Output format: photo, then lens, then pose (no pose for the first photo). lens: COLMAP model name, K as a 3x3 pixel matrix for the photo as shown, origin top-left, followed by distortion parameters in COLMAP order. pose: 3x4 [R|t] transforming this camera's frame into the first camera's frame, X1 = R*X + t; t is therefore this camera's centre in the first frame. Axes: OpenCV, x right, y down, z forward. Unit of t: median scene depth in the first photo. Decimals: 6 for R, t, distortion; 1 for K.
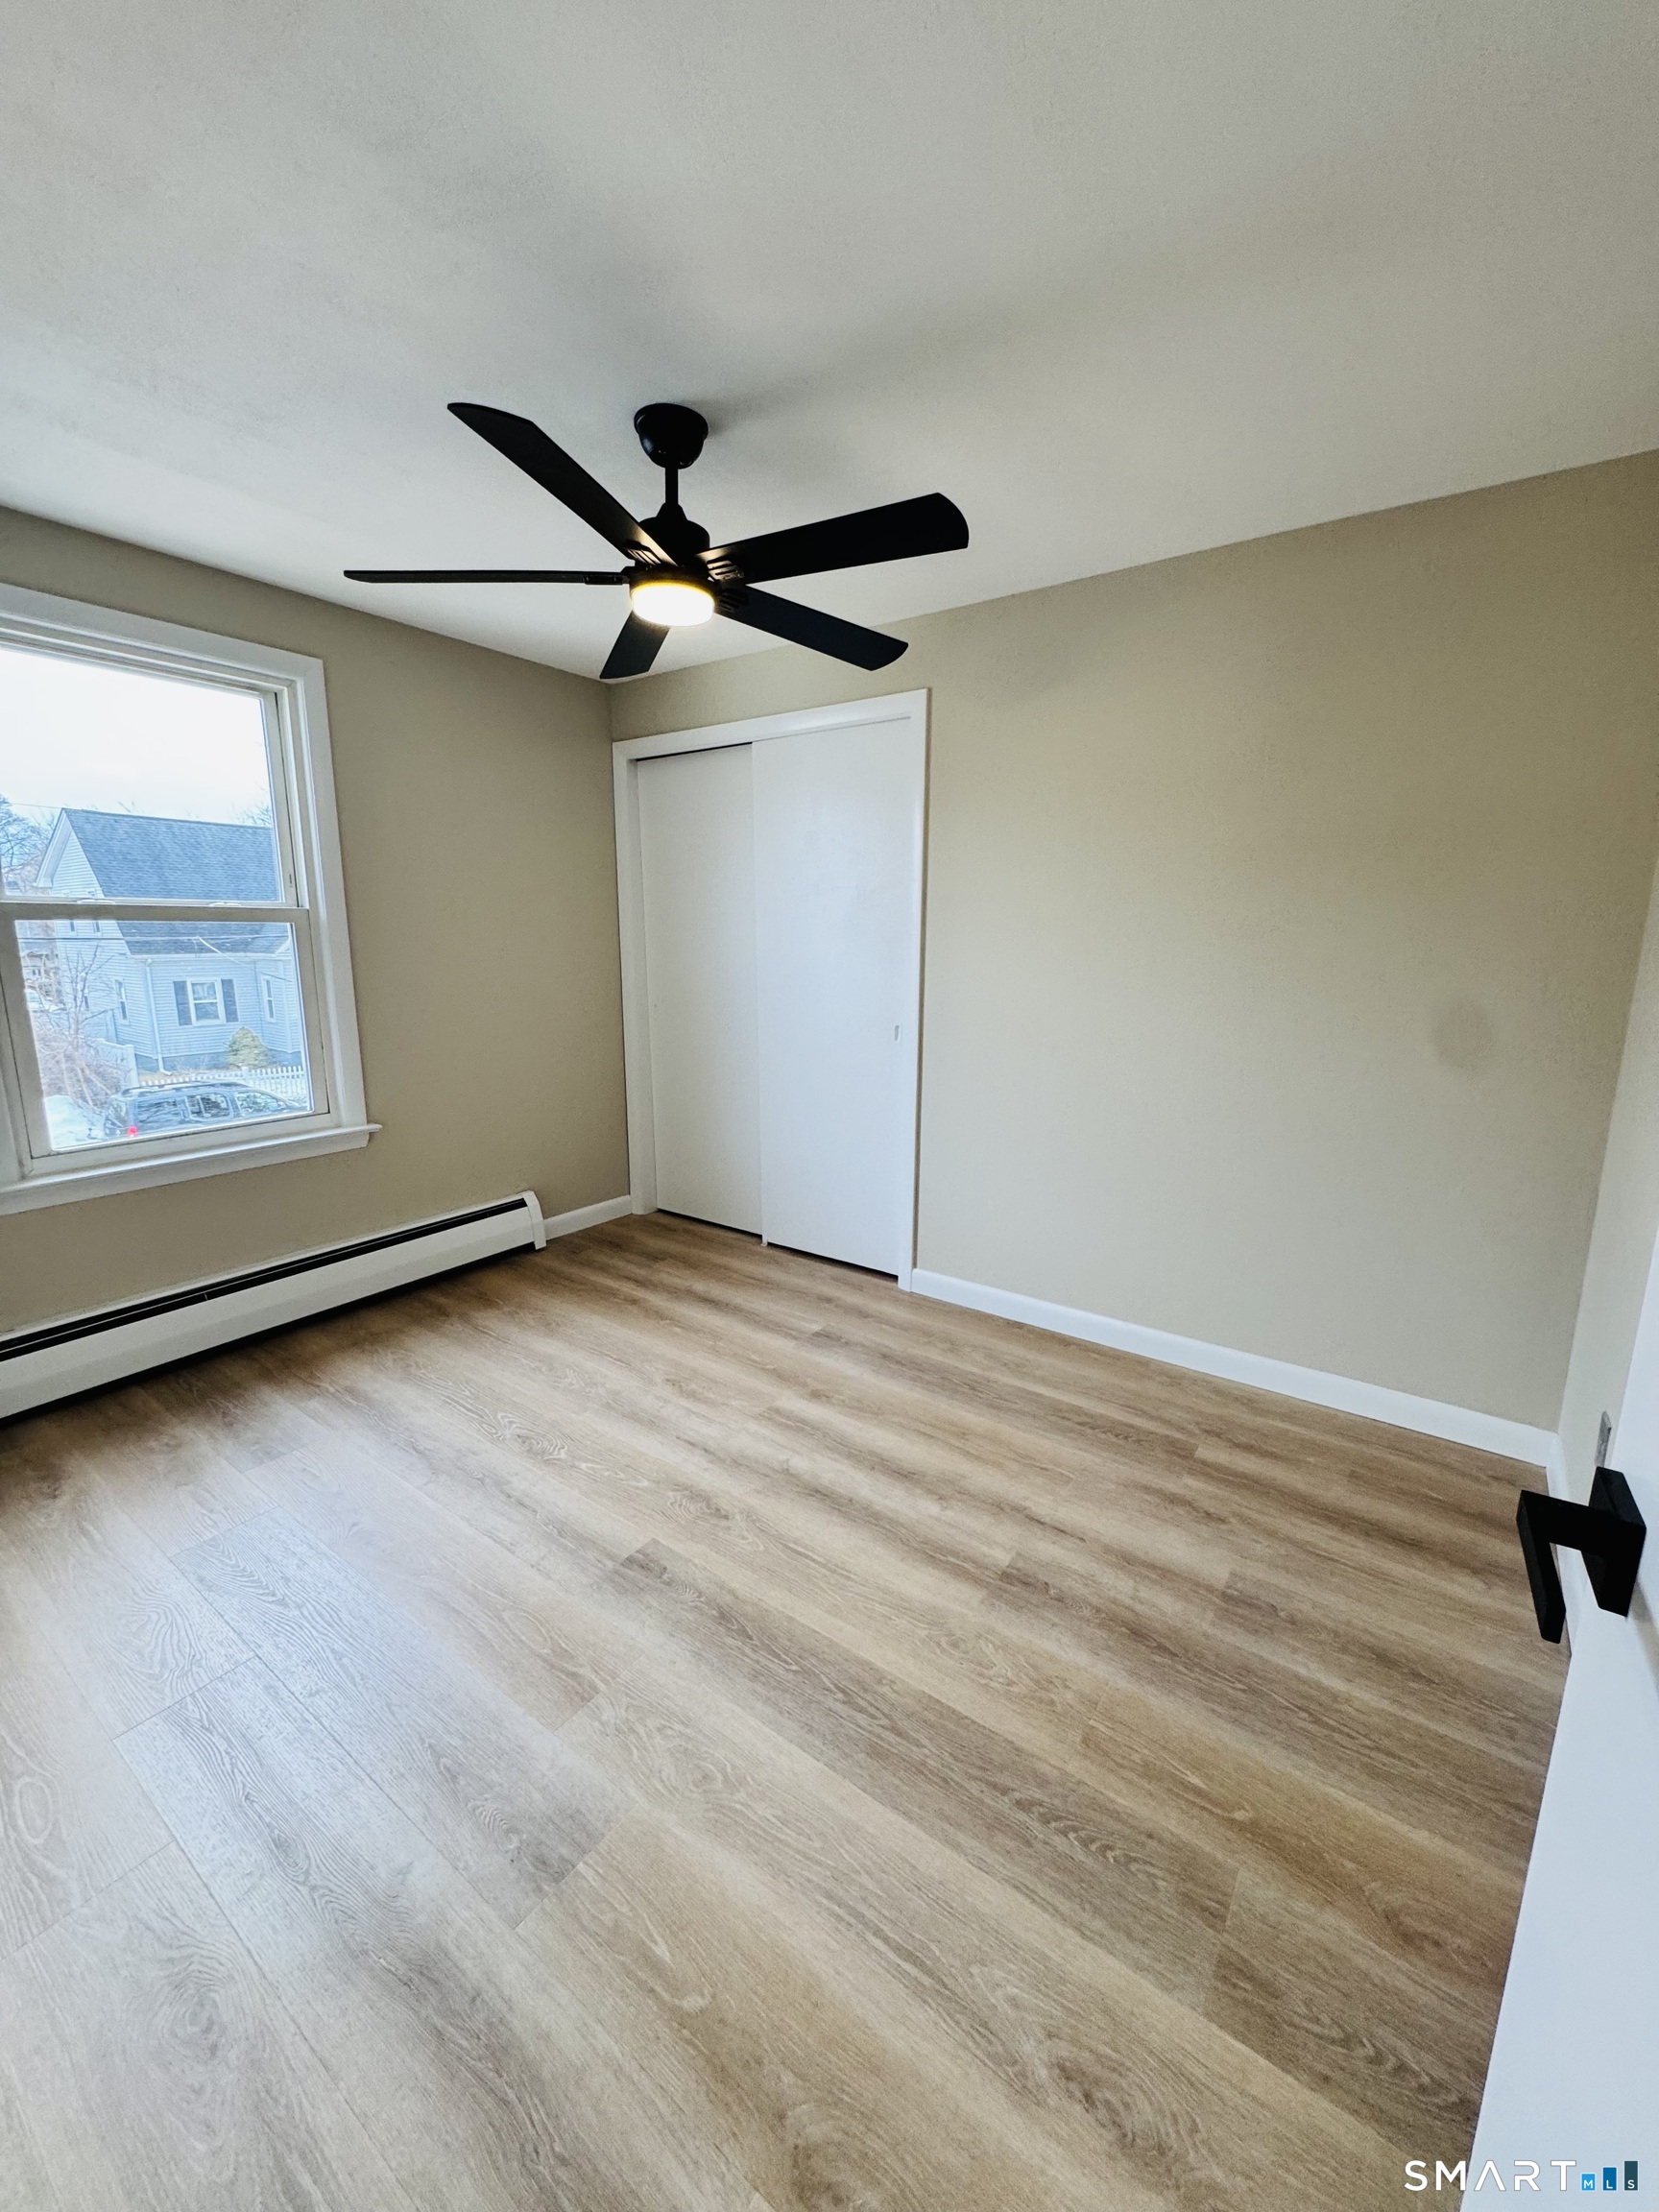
lens RADIAL K [[876.7, 0, 829.5], [0, 876.7, 1106.0], [0, 0, 1]] dist [-0.000012, 0.000100]
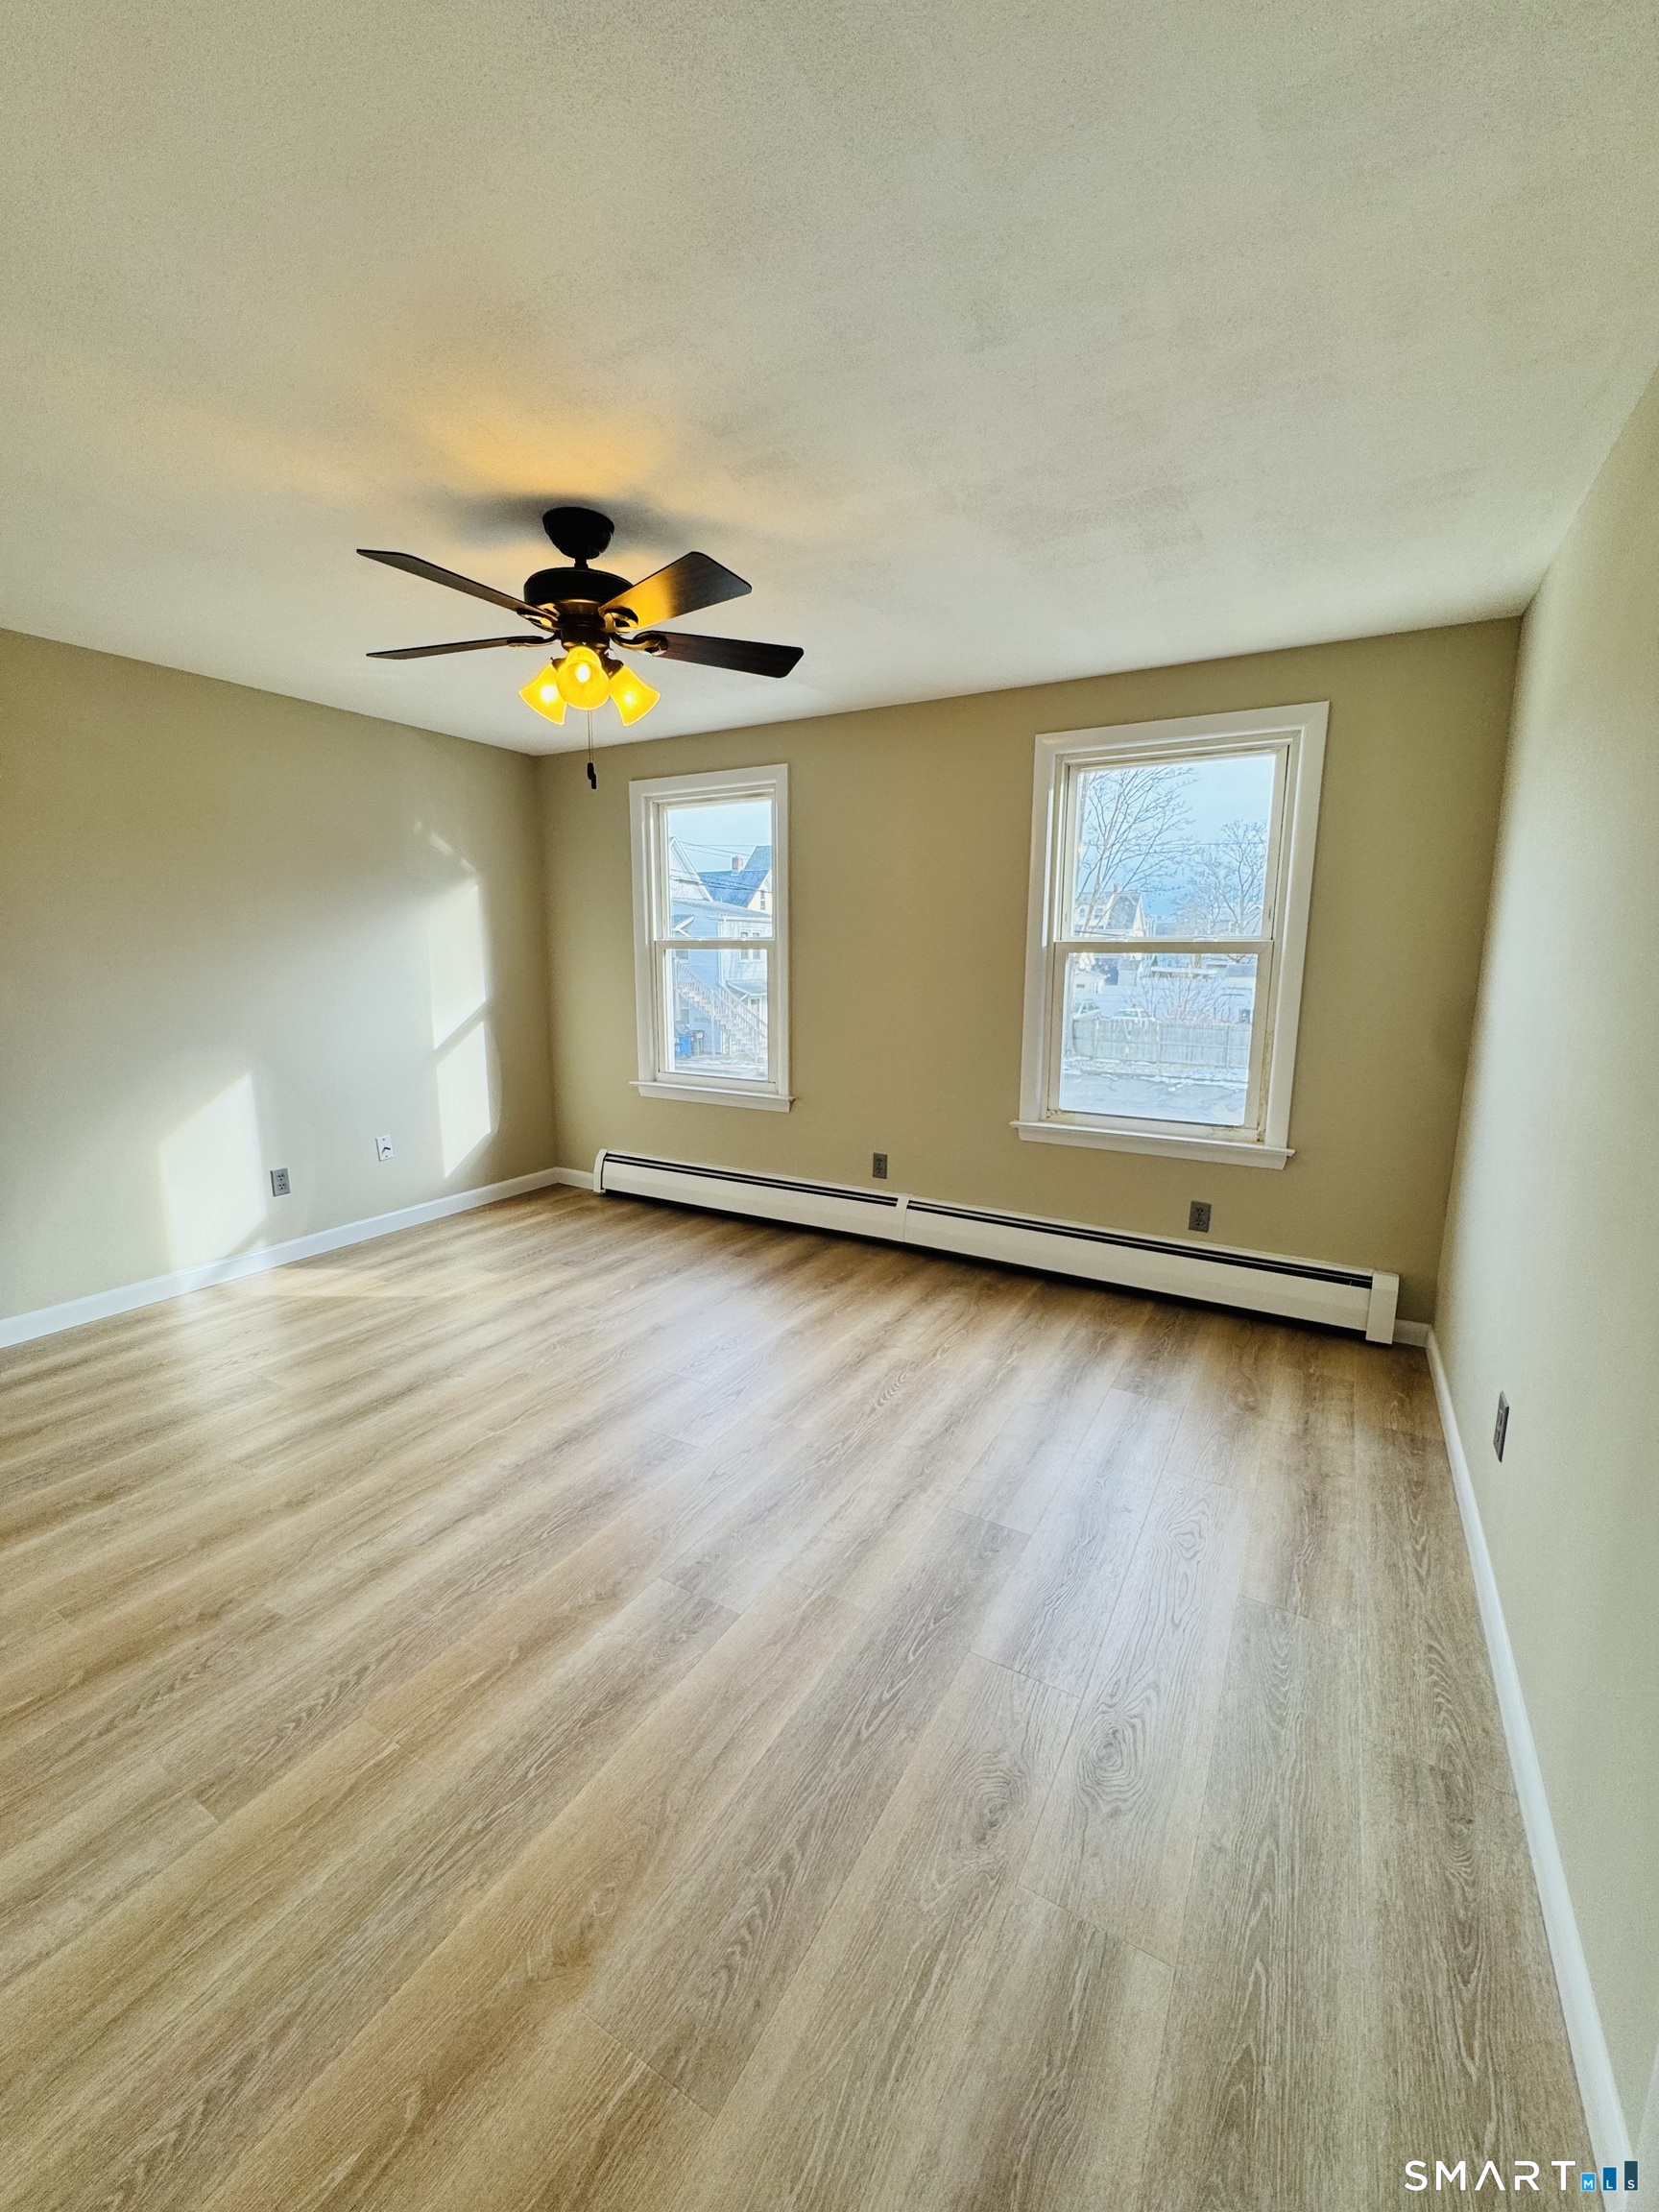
lens RADIAL K [[876.7, 0, 829.5], [0, 876.7, 1106.0], [0, 0, 1]] dist [-0.000012, 0.000100]
pose [[0.091132, 0.157973, -0.983229, 0.994814], [-0.174926, 0.974525, 0.140361, -0.157451], [0.980355, 0.159201, 0.116444, 0.756885]]
